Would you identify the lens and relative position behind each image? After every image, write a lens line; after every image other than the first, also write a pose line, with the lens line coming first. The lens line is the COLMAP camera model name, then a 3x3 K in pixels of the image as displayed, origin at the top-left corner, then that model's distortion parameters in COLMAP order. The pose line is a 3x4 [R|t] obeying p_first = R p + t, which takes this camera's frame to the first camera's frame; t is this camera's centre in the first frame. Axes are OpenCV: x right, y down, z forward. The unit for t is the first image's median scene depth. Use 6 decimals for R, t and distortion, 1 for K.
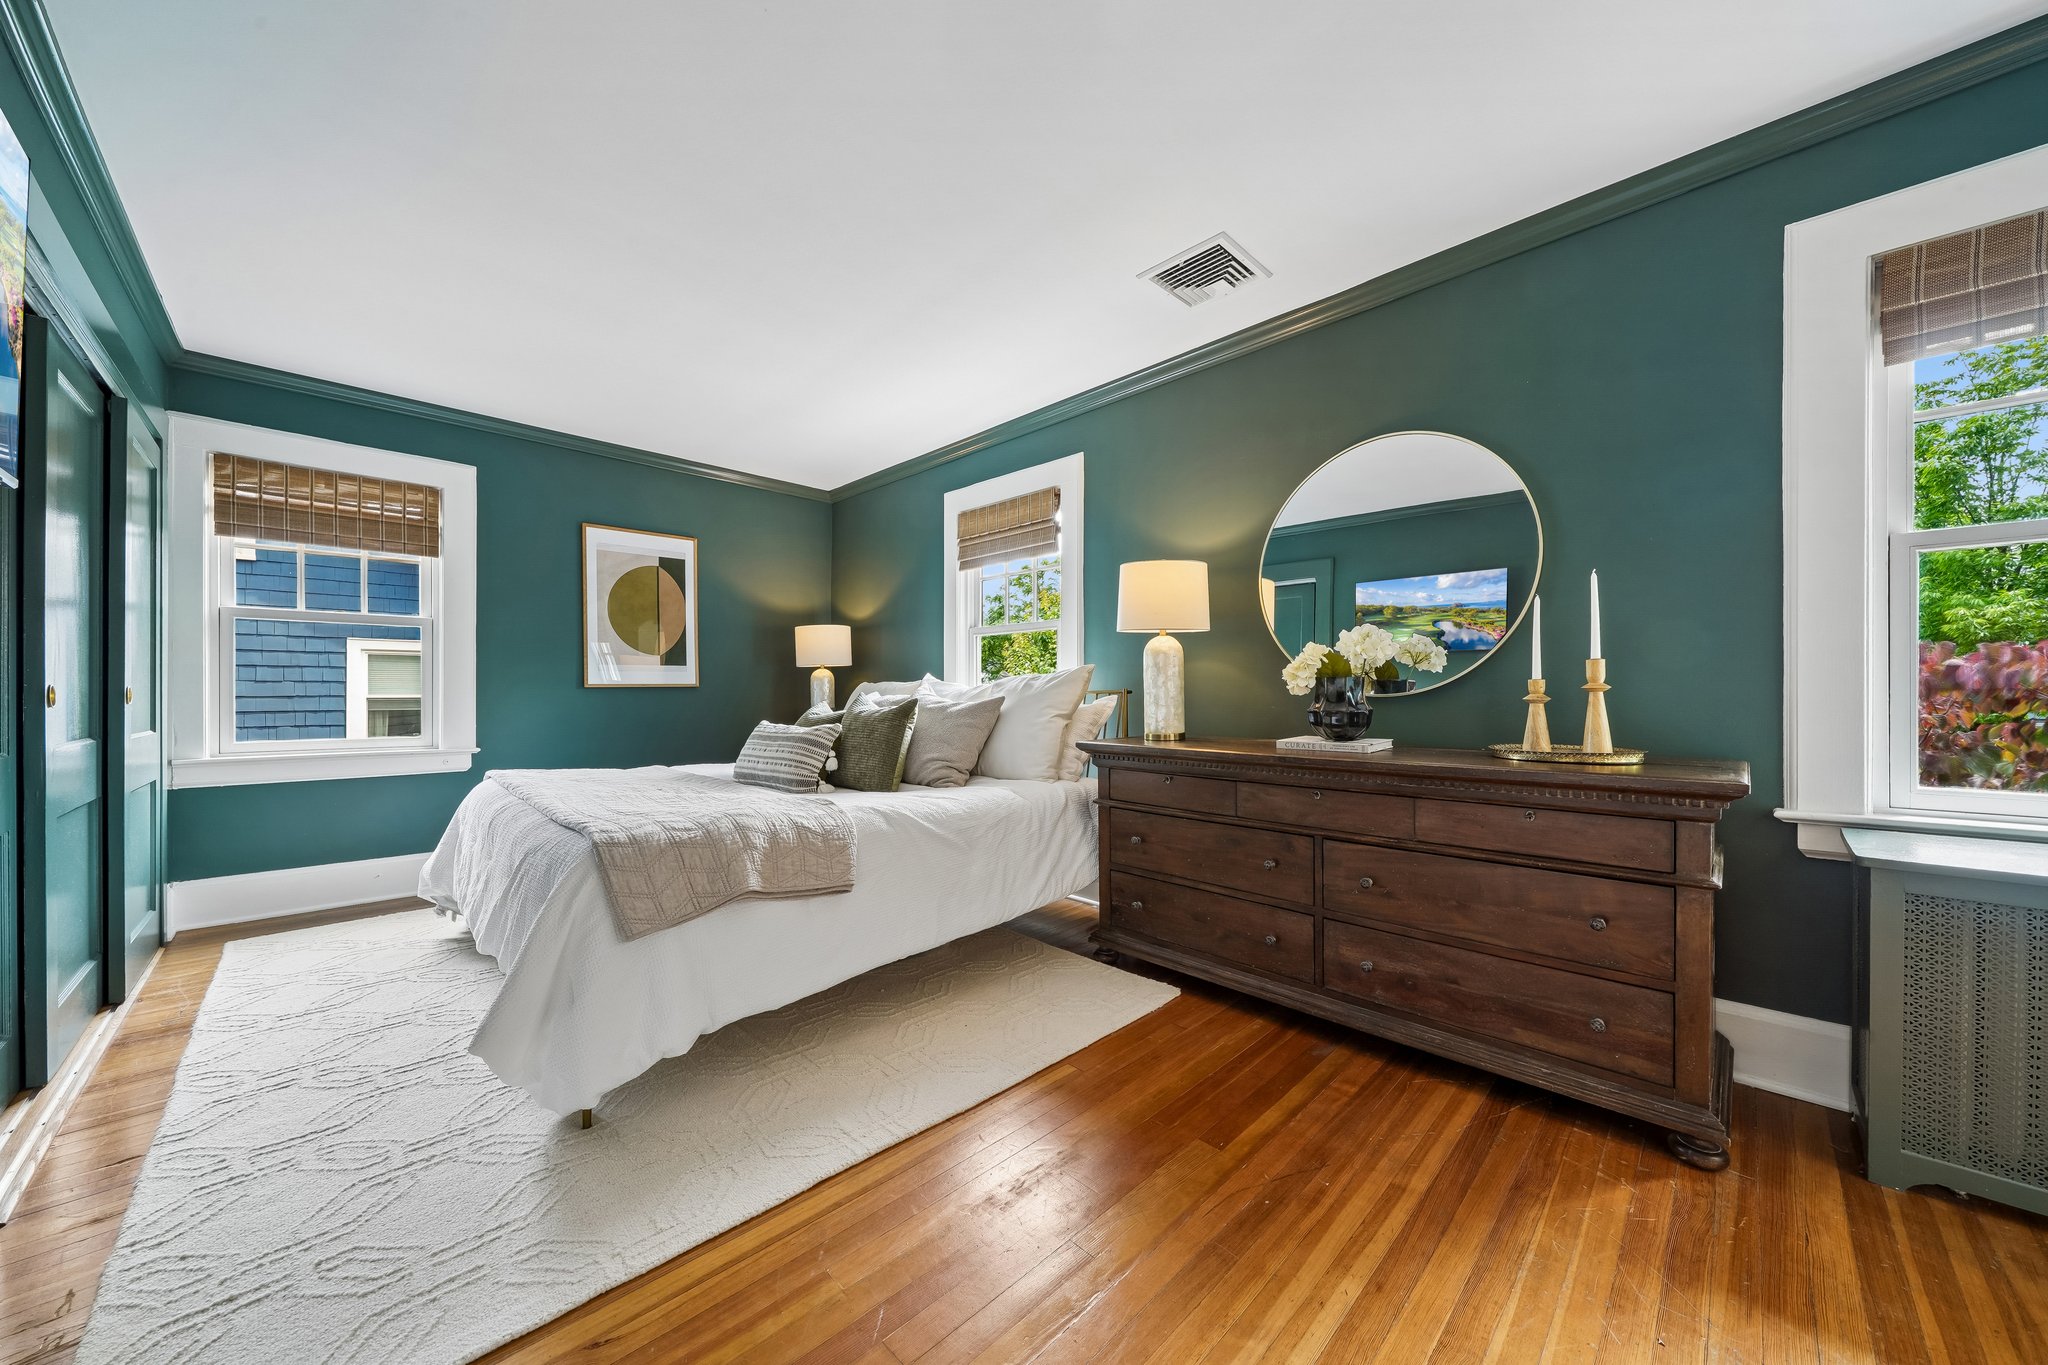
lens RADIAL K [[713.4, 0, 1029.2], [0, 713.4, 695.7], [0, 0, 1]] dist [-0.008654, 0.000510]
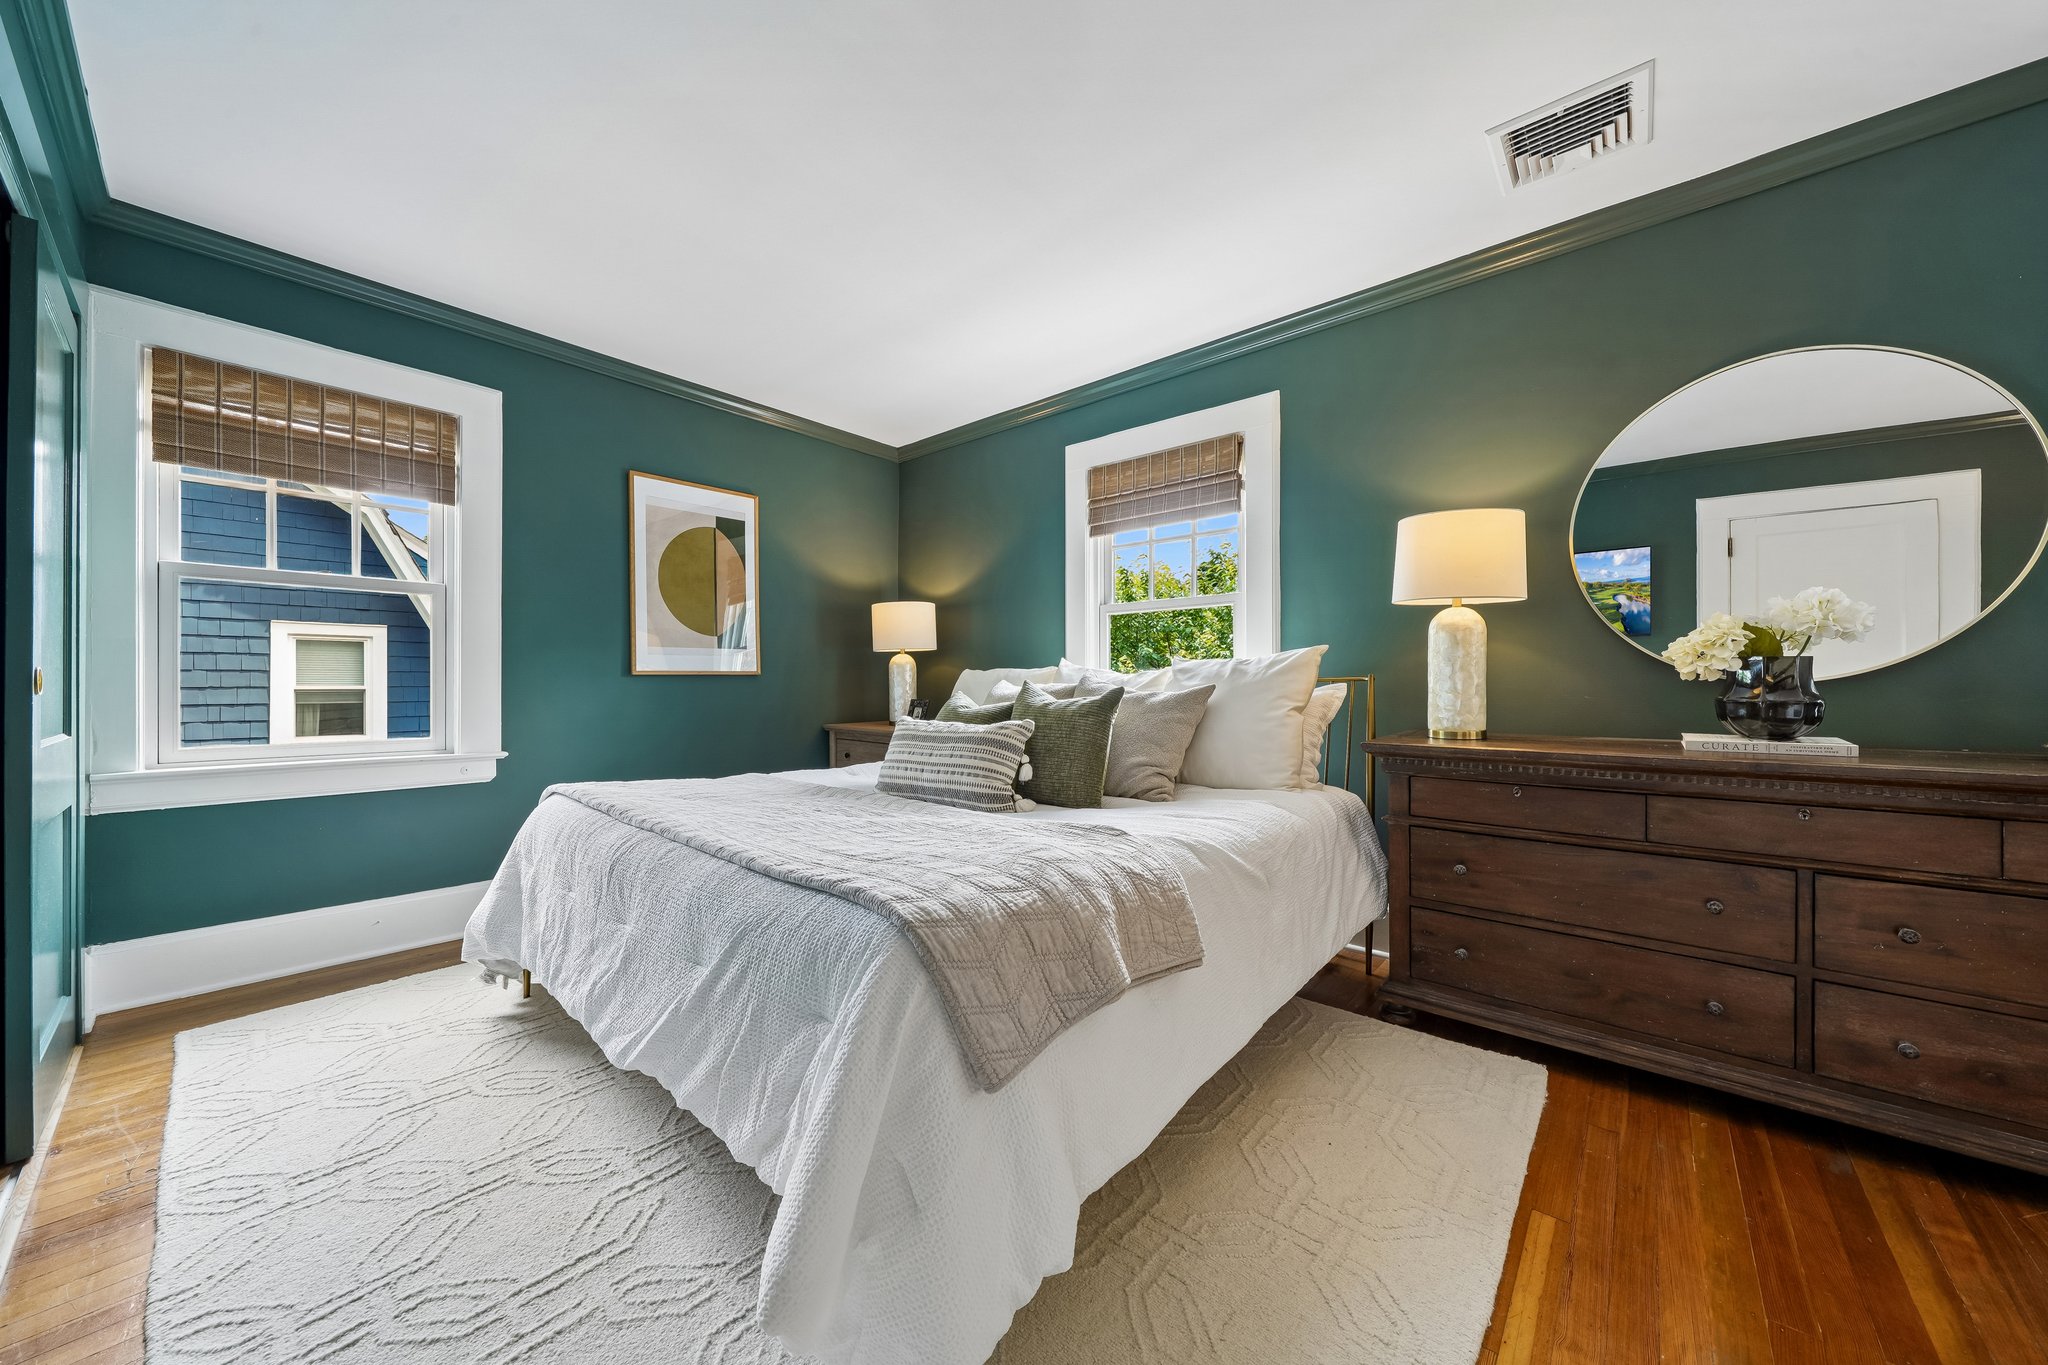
lens RADIAL K [[713.4, 0, 1024.2], [0, 713.4, 686.6], [0, 0, 1]] dist [-0.008654, 0.000510]
pose [[0.997697, -0.000488, 0.067825, -0.331188], [0.000607, 0.999998, -0.001737, 0.004992], [-0.067824, 0.001774, 0.997696, 0.232808]]
